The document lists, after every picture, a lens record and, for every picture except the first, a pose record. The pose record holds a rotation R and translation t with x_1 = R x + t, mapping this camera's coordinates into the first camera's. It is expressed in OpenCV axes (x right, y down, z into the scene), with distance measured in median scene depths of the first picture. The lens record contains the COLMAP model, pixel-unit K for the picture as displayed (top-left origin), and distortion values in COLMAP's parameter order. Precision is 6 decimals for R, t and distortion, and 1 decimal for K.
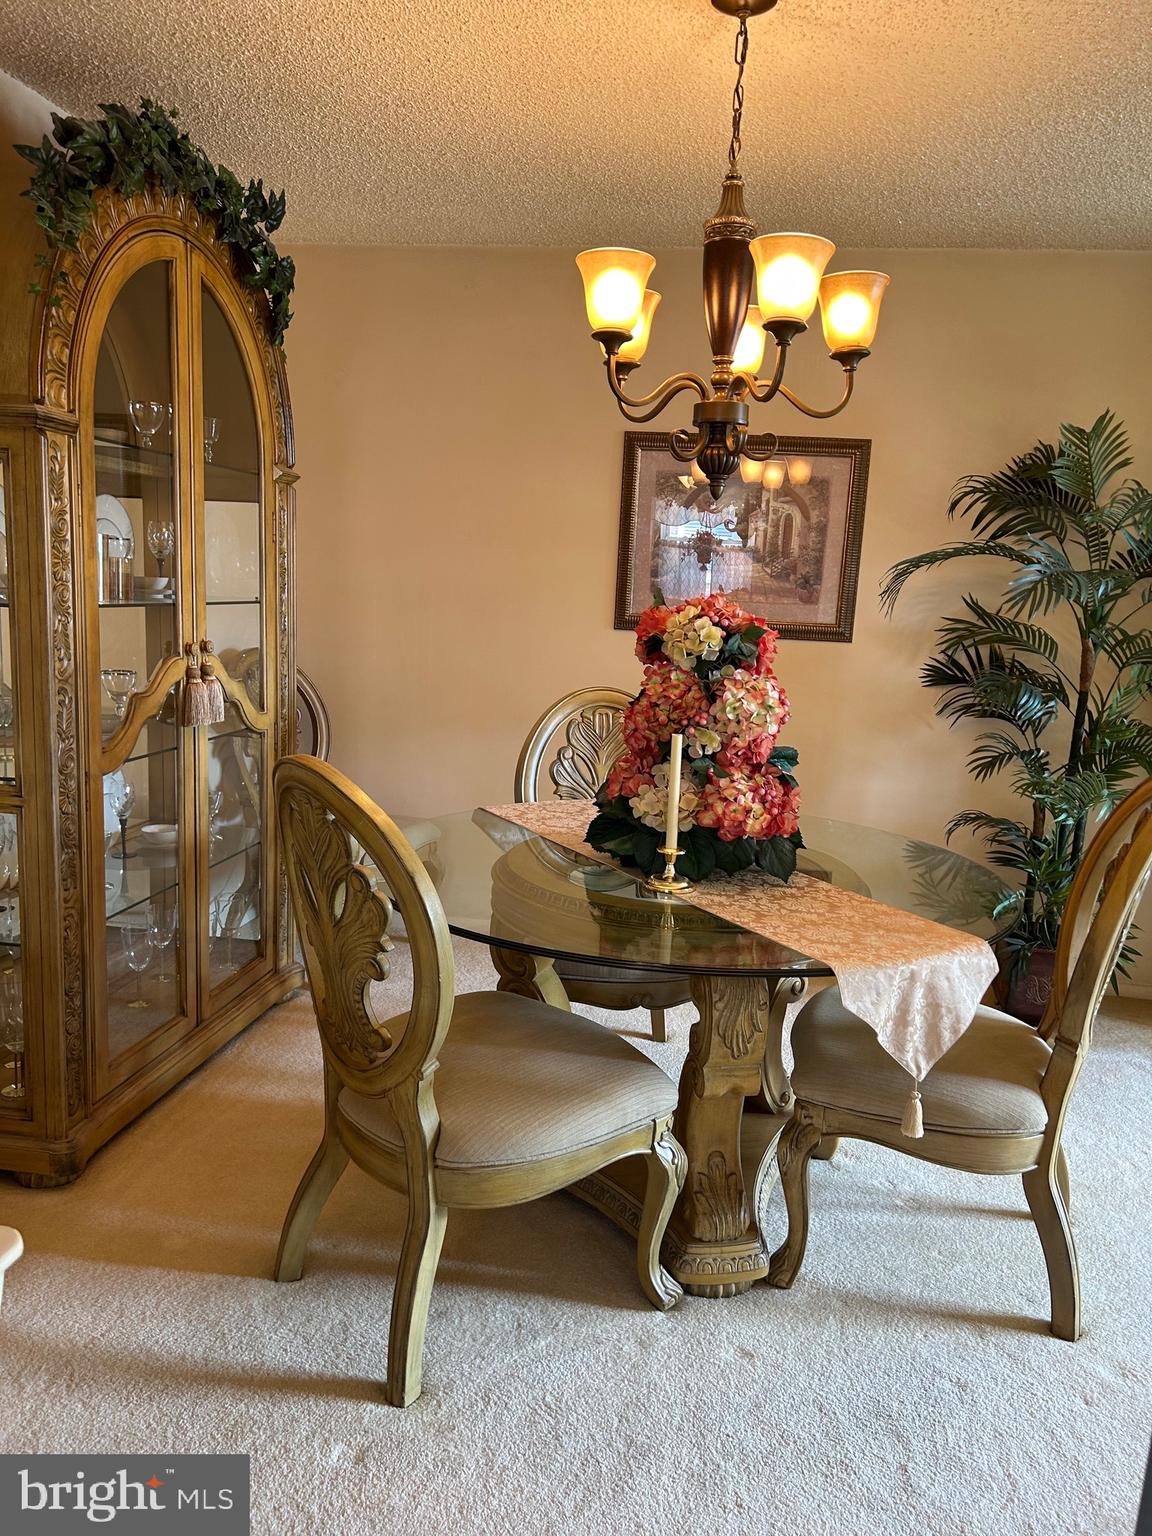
lens RADIAL K [[1156.0, 0, 575.7], [0, 1156.0, 773.0], [0, 0, 1]] dist [0.040031, -0.040312]
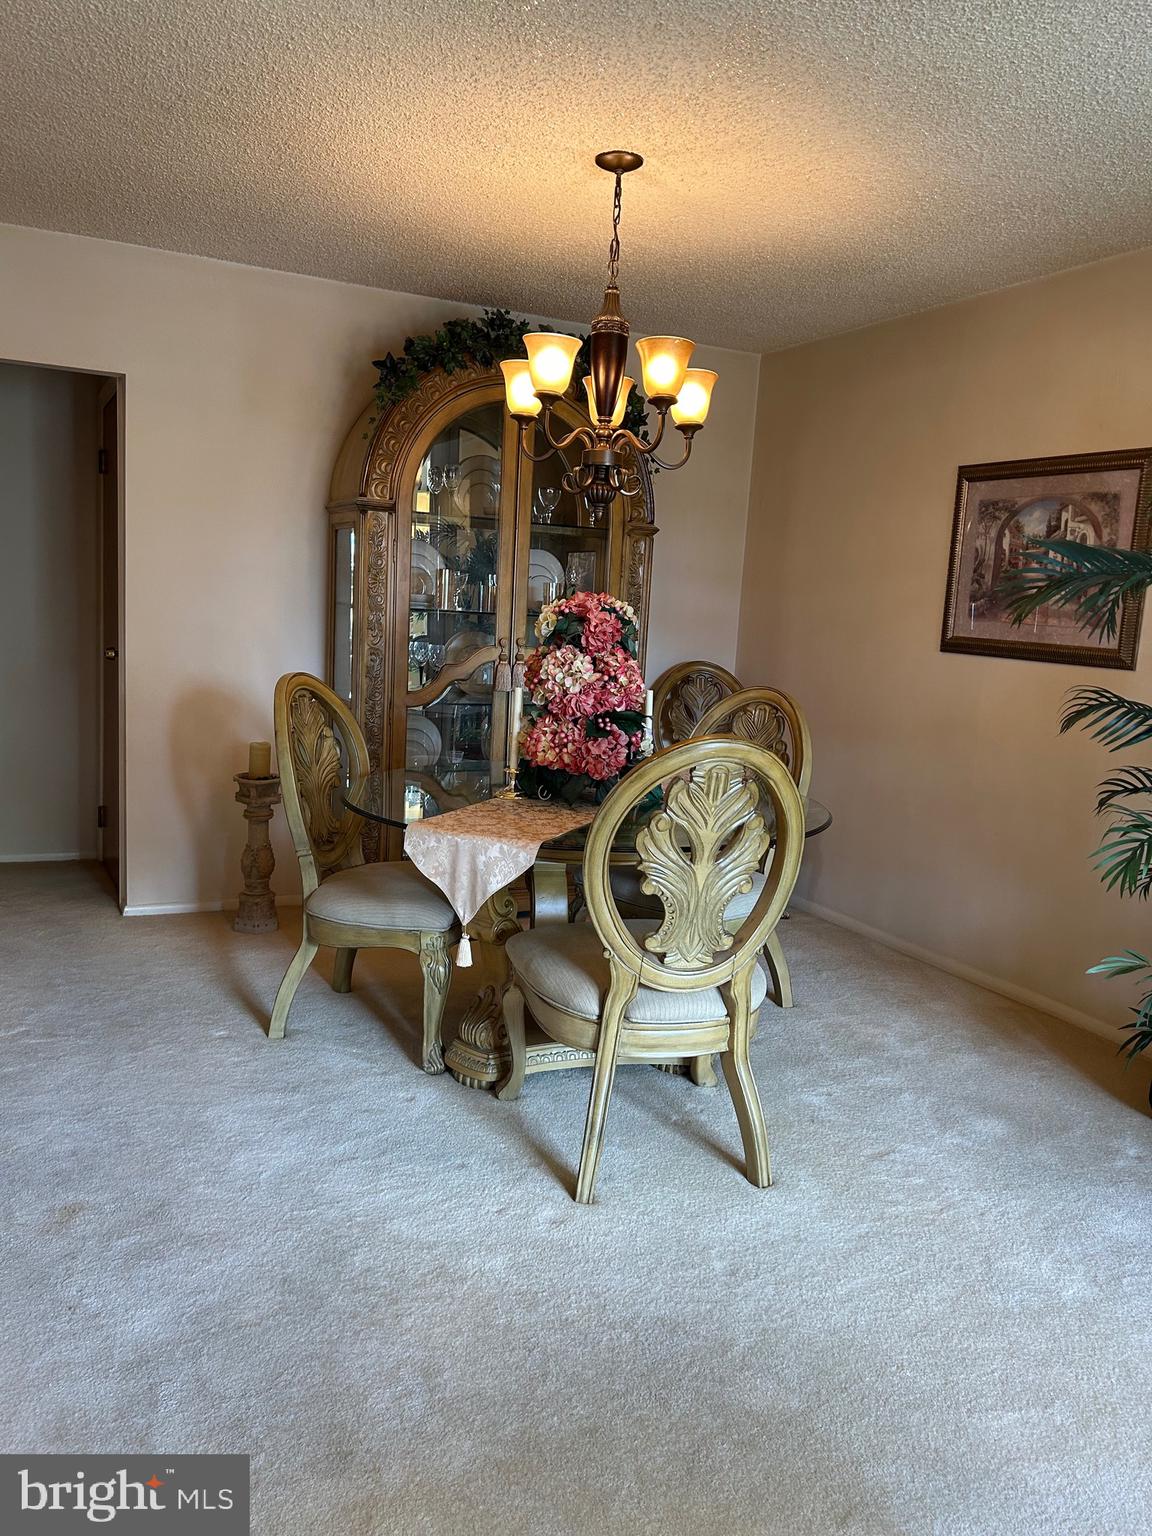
lens RADIAL K [[1156.0, 0, 576.9], [0, 1156.0, 764.3], [0, 0, 1]] dist [0.040031, -0.040312]
pose [[0.572525, 0.102864, -0.813409, 0.862380], [-0.161270, 0.986846, 0.011286, 0.021614], [0.803870, 0.124717, 0.581583, 0.160953]]
